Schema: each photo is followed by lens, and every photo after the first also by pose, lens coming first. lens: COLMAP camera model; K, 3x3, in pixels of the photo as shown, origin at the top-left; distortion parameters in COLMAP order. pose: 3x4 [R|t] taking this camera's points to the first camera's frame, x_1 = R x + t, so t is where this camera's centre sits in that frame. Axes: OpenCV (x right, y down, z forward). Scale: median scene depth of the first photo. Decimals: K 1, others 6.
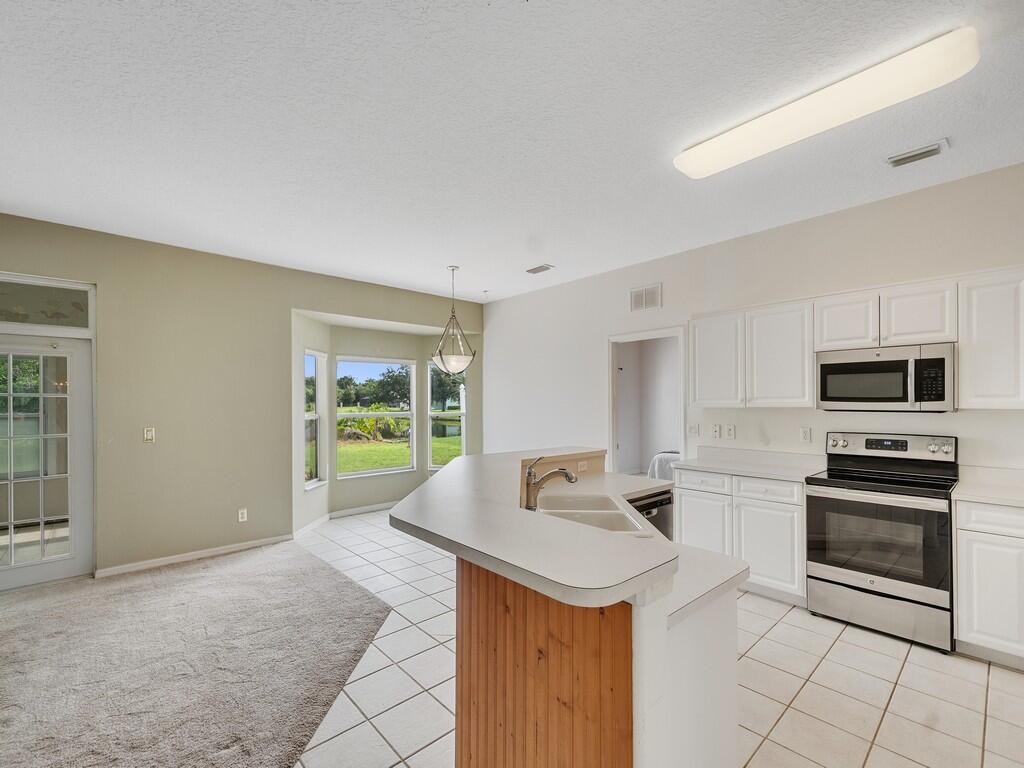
lens RADIAL K [[454.1, 0, 505.7], [0, 454.1, 402.7], [0, 0, 1]] dist [0.010128, -0.000361]
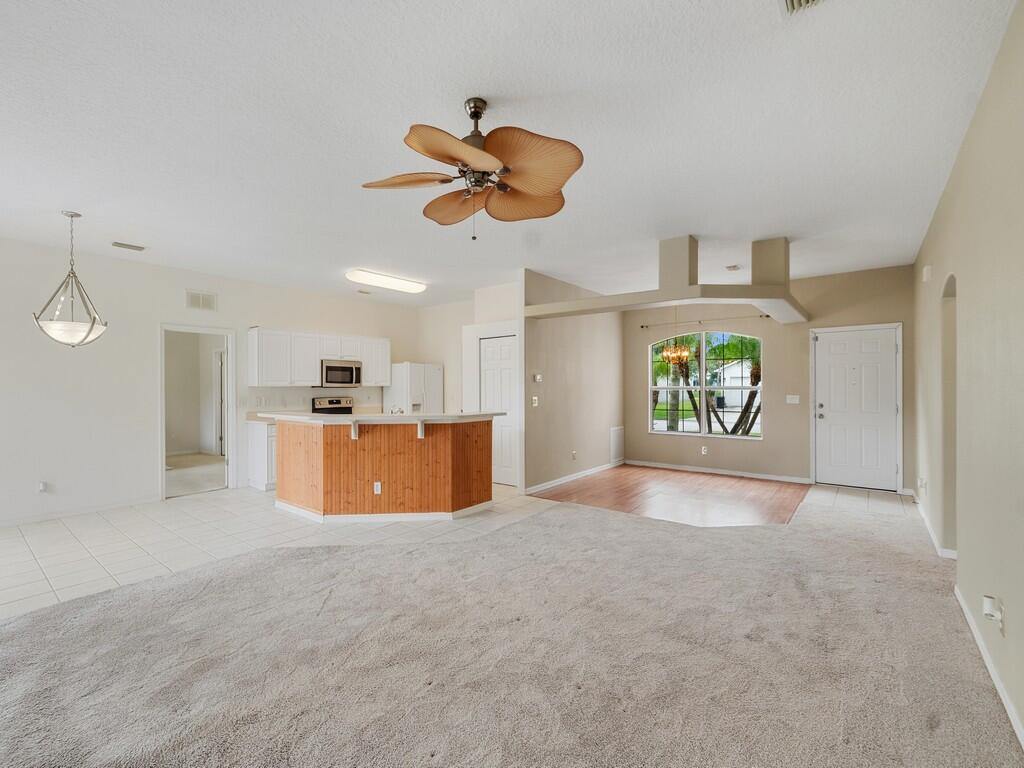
lens RADIAL K [[450.3, 0, 484.3], [0, 450.3, 386.1], [0, 0, 1]] dist [0.000533, -0.000232]
pose [[-0.140226, 0.005129, 0.990106, -1.514420], [0.004292, 0.999980, -0.004573, 0.024209], [-0.990110, 0.003608, -0.140246, 0.561947]]
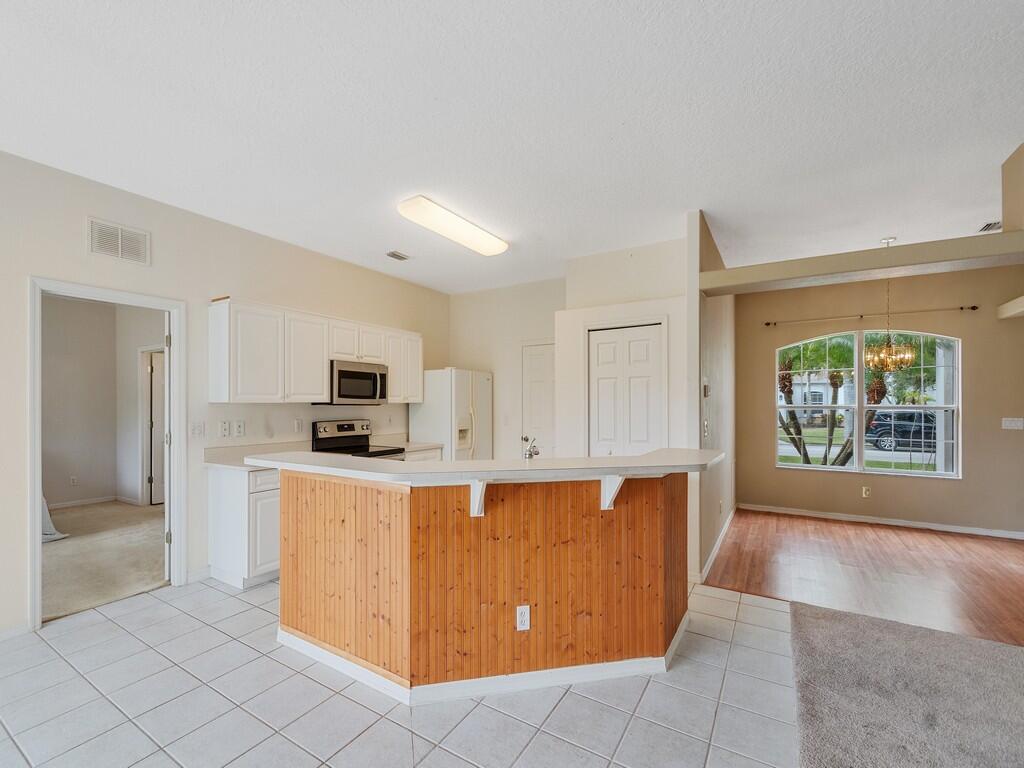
lens RADIAL K [[454.9, 0, 485.5], [0, 454.9, 402.0], [0, 0, 1]] dist [0.000262, -0.000135]
pose [[-0.255553, 0.007720, 0.966764, -0.700944], [0.001125, 0.999970, -0.007688, 0.020028], [-0.966794, -0.000877, -0.255554, 0.927251]]
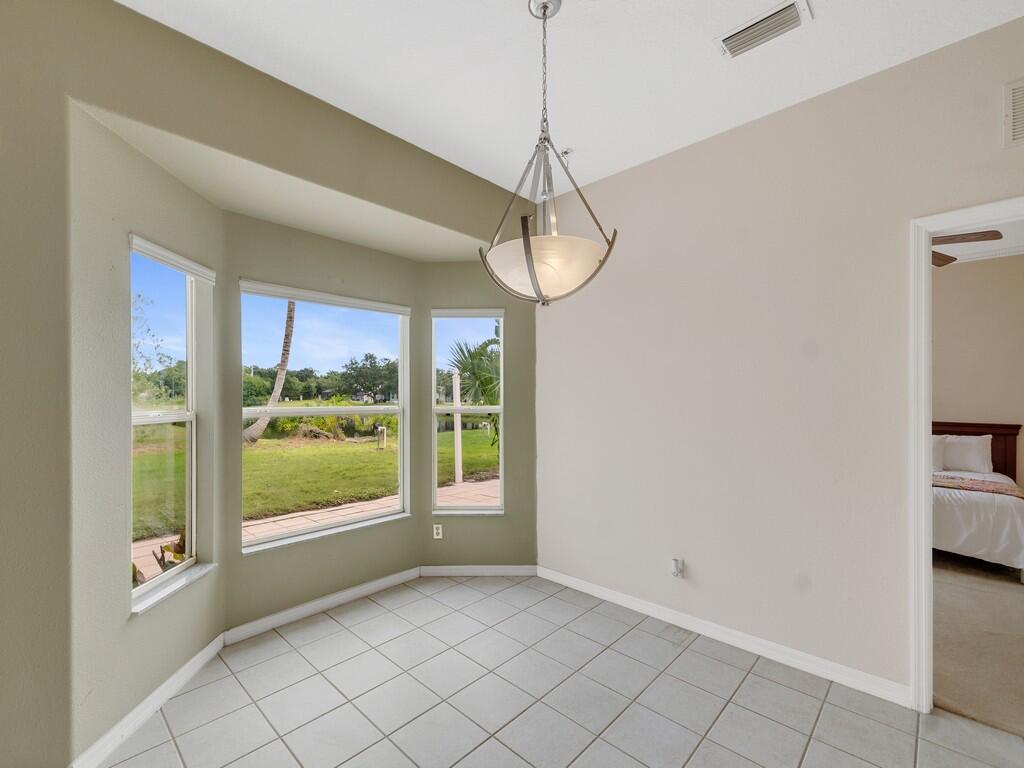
lens RADIAL K [[454.1, 0, 505.7], [0, 454.1, 402.7], [0, 0, 1]] dist [0.010128, -0.000361]
pose [[0.997217, 0.003989, 0.074446, -0.255894], [-0.004938, 0.999909, 0.012566, 0.019503], [-0.074389, -0.012899, 0.997146, 0.947223]]
